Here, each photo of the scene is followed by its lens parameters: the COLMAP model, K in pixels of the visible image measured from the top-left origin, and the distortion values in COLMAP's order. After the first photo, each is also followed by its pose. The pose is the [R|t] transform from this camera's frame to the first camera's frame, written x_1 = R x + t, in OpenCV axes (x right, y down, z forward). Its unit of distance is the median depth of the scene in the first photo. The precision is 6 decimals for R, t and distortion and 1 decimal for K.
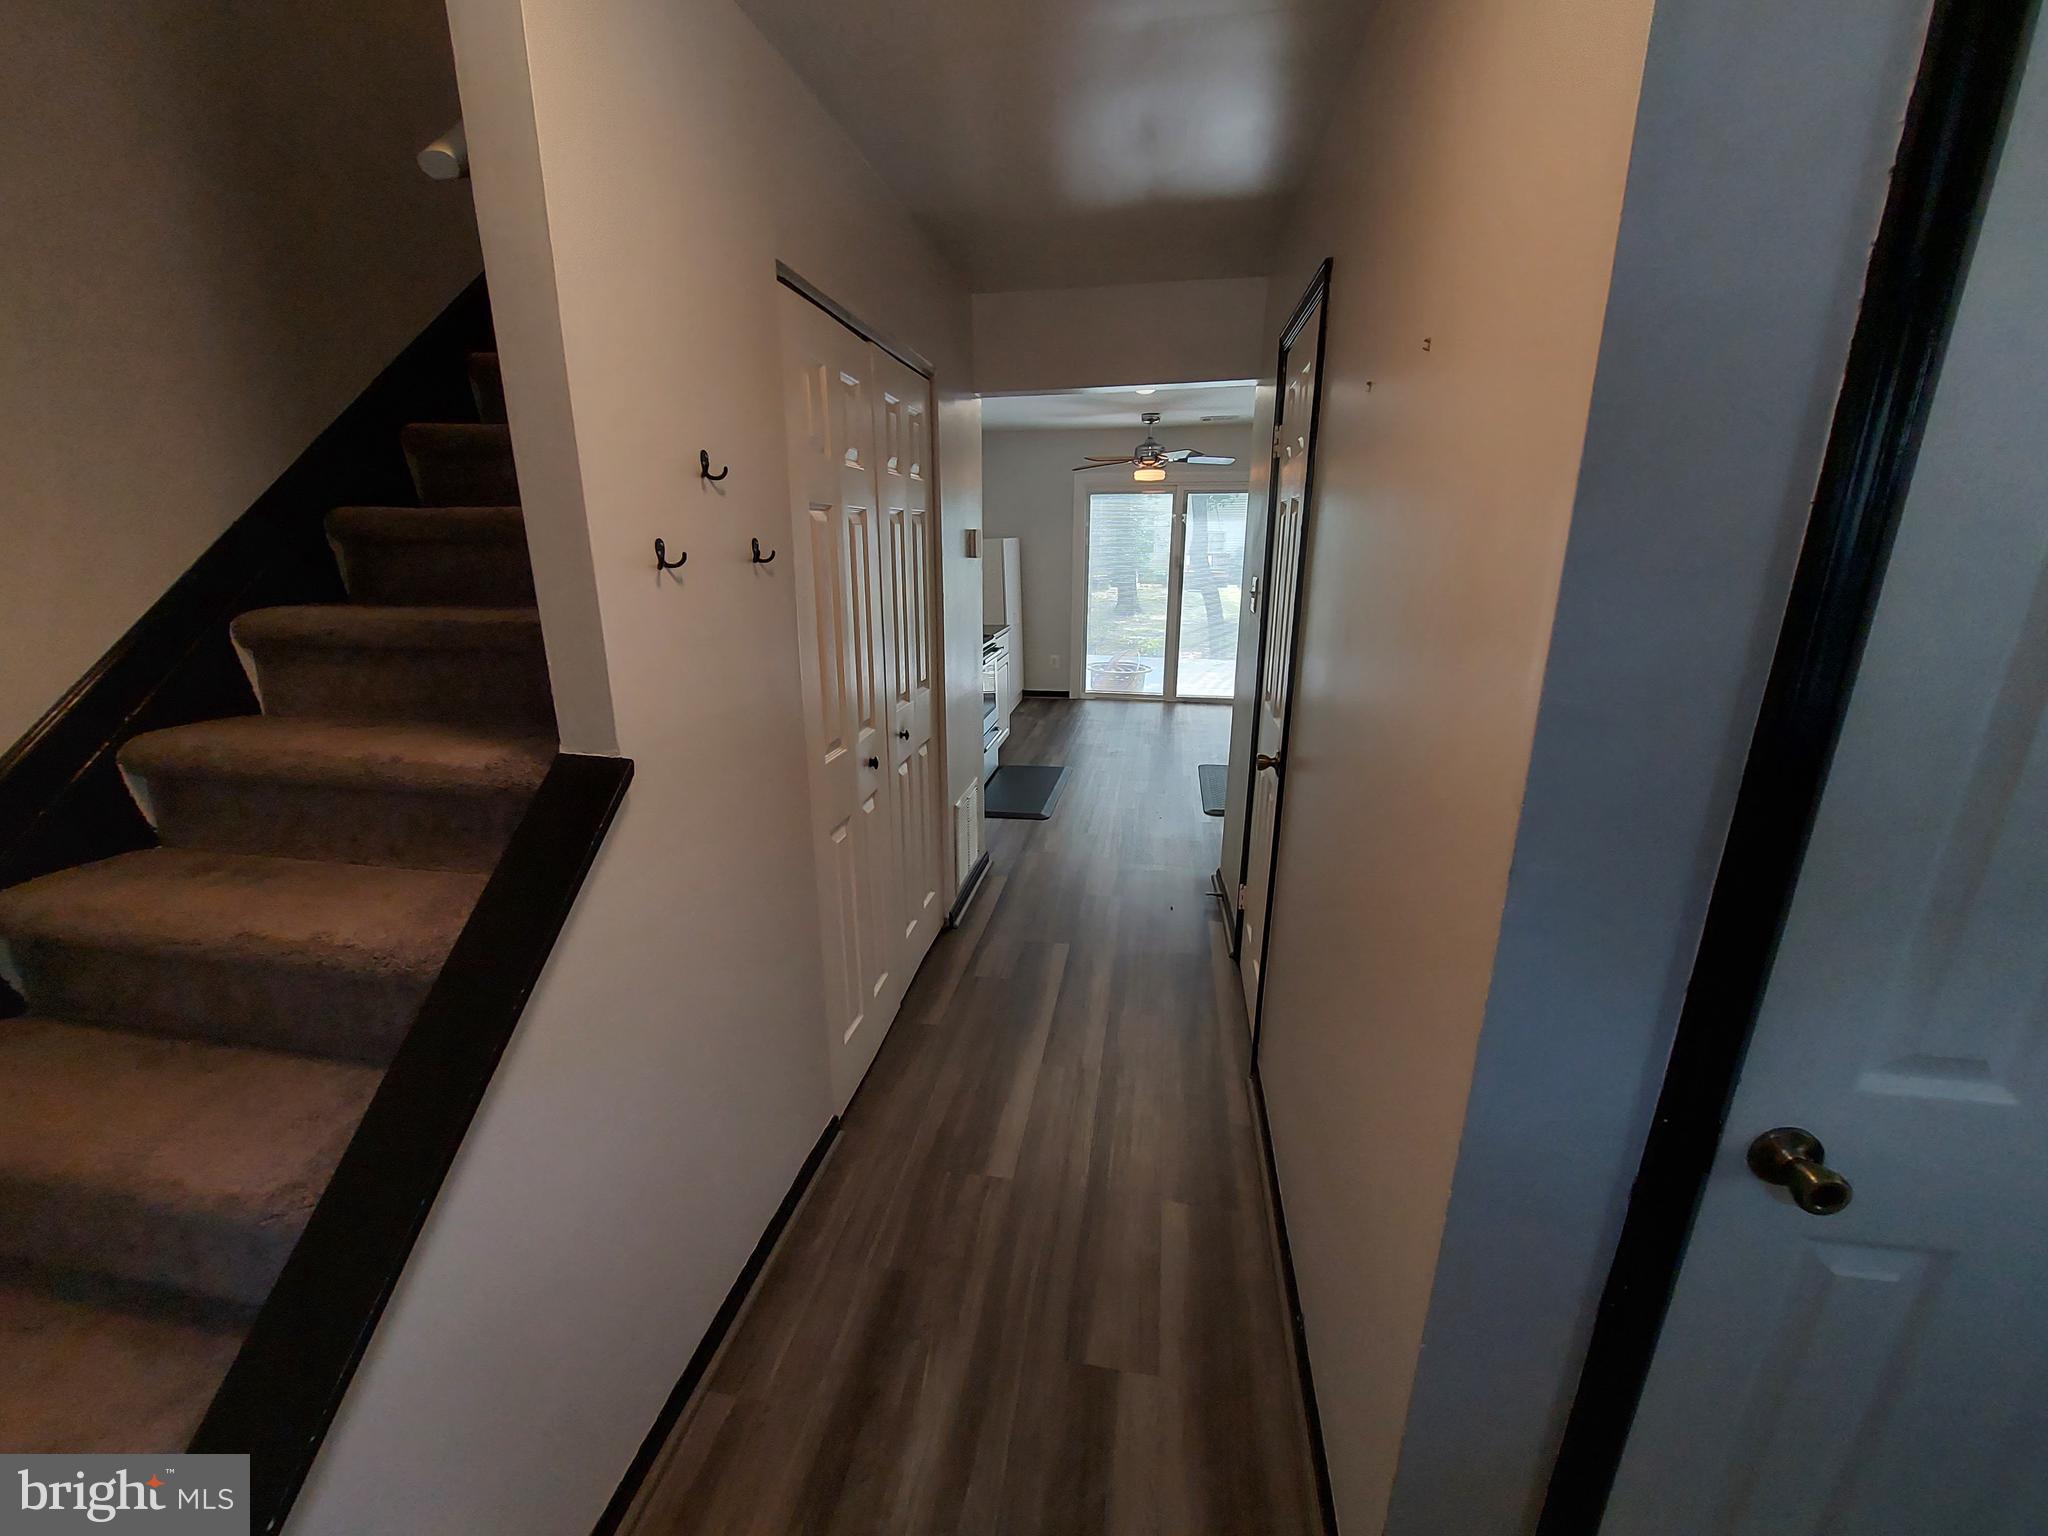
lens RADIAL K [[814.6, 0, 1019.9], [0, 814.6, 763.7], [0, 0, 1]] dist [-0.012343, -0.000516]
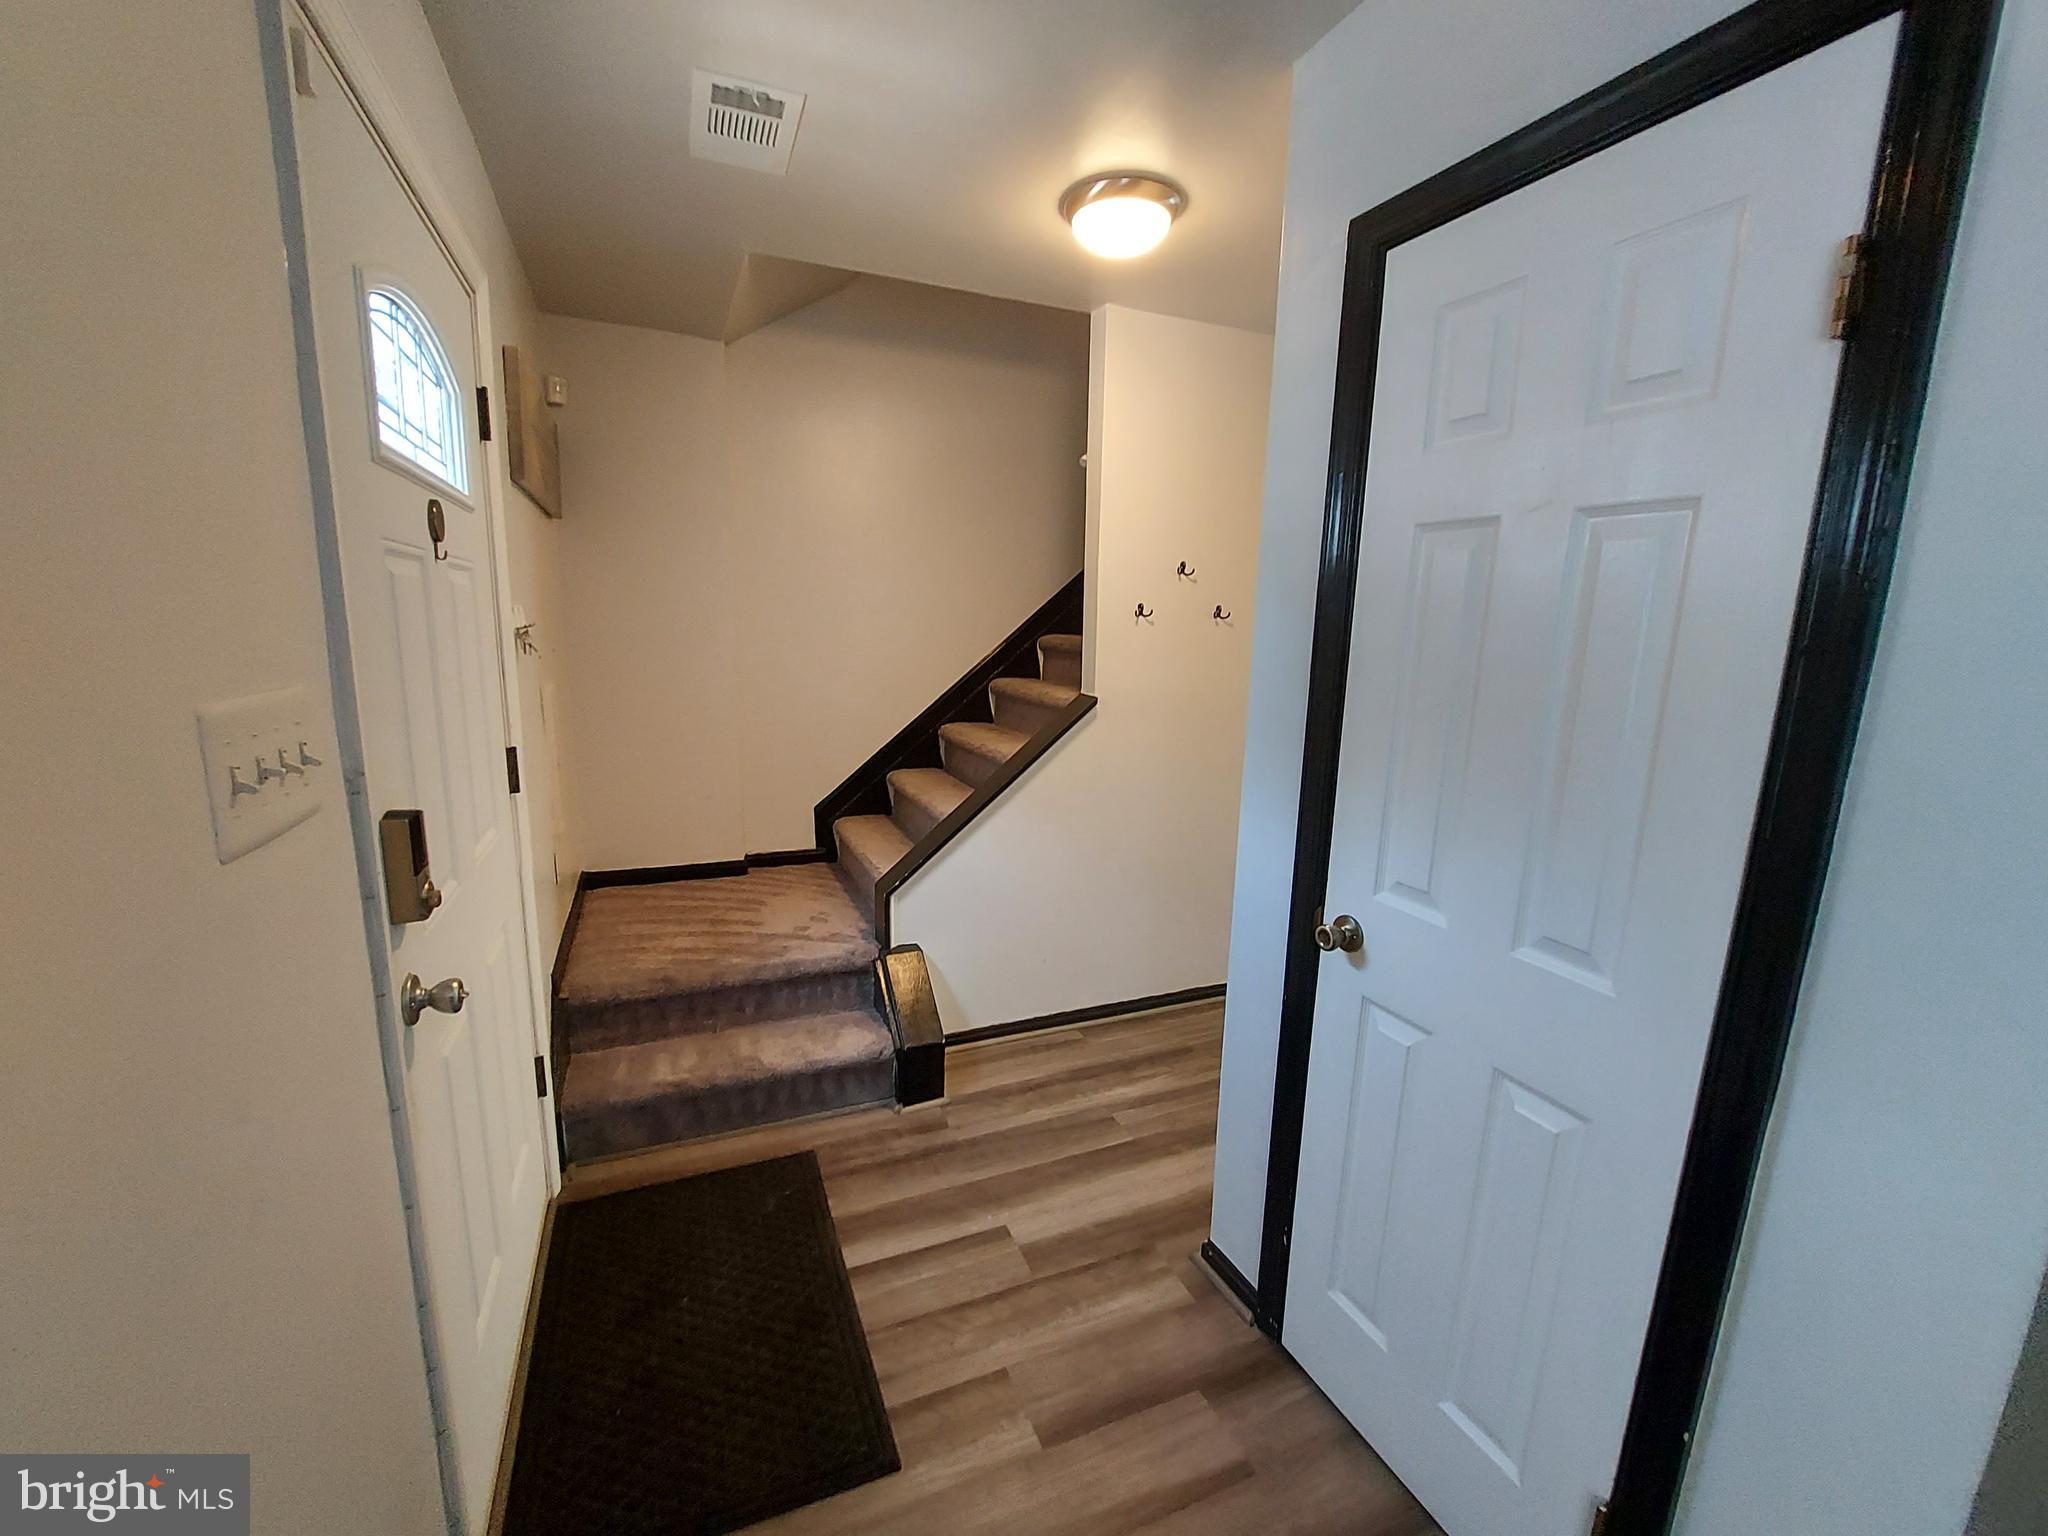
lens RADIAL K [[814.6, 0, 1019.9], [0, 814.6, 763.7], [0, 0, 1]] dist [-0.012343, -0.000516]
pose [[0.546453, 0.157002, -0.822642, 1.119436], [-0.237109, 0.971084, 0.027829, 0.137684], [0.803224, 0.179848, 0.567878, -0.366406]]
